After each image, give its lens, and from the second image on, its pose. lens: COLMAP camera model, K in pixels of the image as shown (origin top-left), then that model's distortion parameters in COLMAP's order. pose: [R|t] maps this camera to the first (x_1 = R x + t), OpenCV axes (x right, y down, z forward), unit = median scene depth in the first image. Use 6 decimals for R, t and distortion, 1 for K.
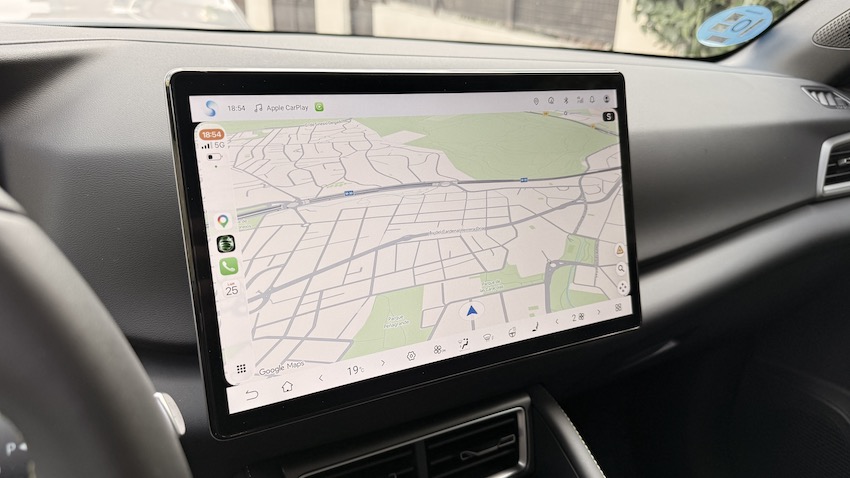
lens RADIAL K [[597.6, 0, 425.0], [0, 597.6, 239.0], [0, 0, 1]] dist [0.103662, -0.179771]
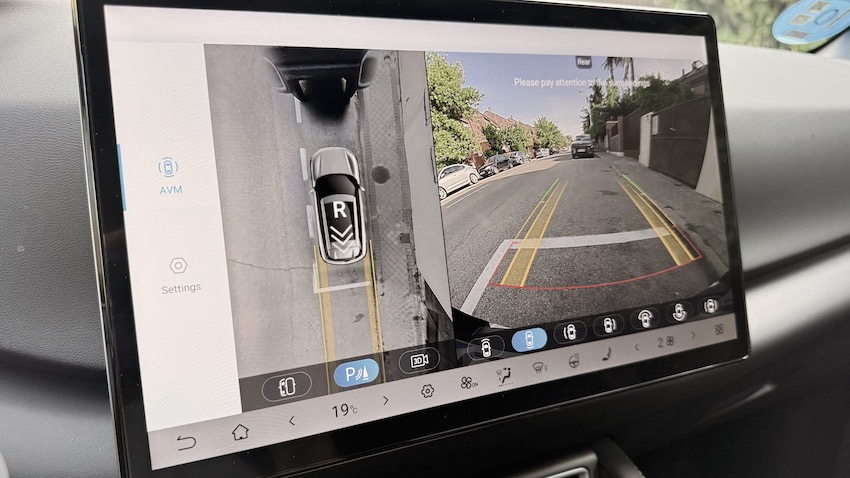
lens RADIAL K [[609.7, 0, 421.8], [0, 609.7, 240.9], [0, 0, 1]] dist [-0.001421, -0.021805]
pose [[0.996992, -0.007929, -0.077094, 0.019377], [0.002125, 0.997176, -0.075076, 0.056245], [0.077472, 0.074686, 0.994193, 0.217634]]
